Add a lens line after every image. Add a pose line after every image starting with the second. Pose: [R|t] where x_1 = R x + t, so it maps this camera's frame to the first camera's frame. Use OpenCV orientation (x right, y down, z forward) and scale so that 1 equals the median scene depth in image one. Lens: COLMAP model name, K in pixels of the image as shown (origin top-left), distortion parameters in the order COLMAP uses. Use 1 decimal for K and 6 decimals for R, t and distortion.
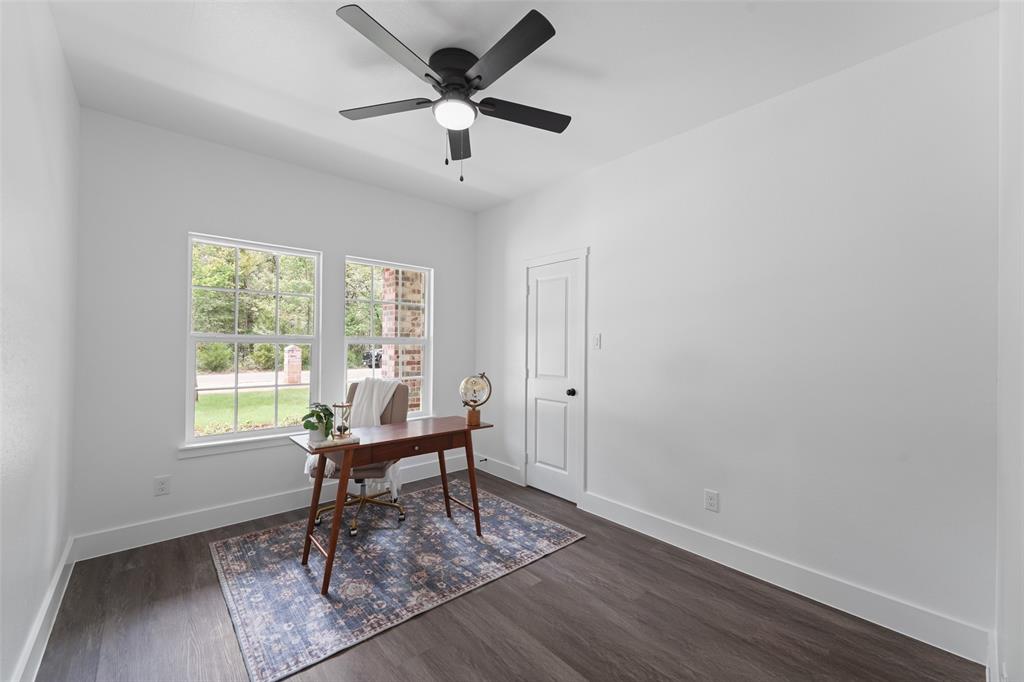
lens RADIAL K [[409.4, 0, 513.9], [0, 409.4, 339.4], [0, 0, 1]] dist [0.006991, -0.001705]
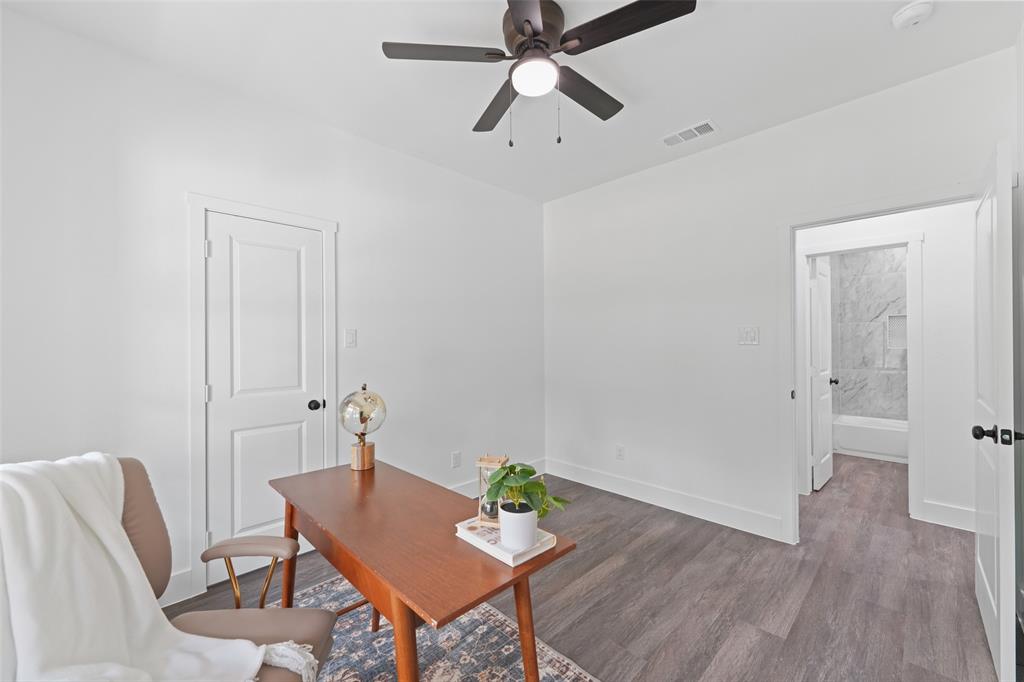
lens RADIAL K [[409.4, 0, 493.6], [0, 409.4, 343.4], [0, 0, 1]] dist [0.006991, -0.001705]
pose [[-0.038423, 0.001068, 0.999261, -0.885118], [-0.008280, 0.999965, -0.001387, 0.018266], [-0.999227, -0.008327, -0.038413, 0.985729]]
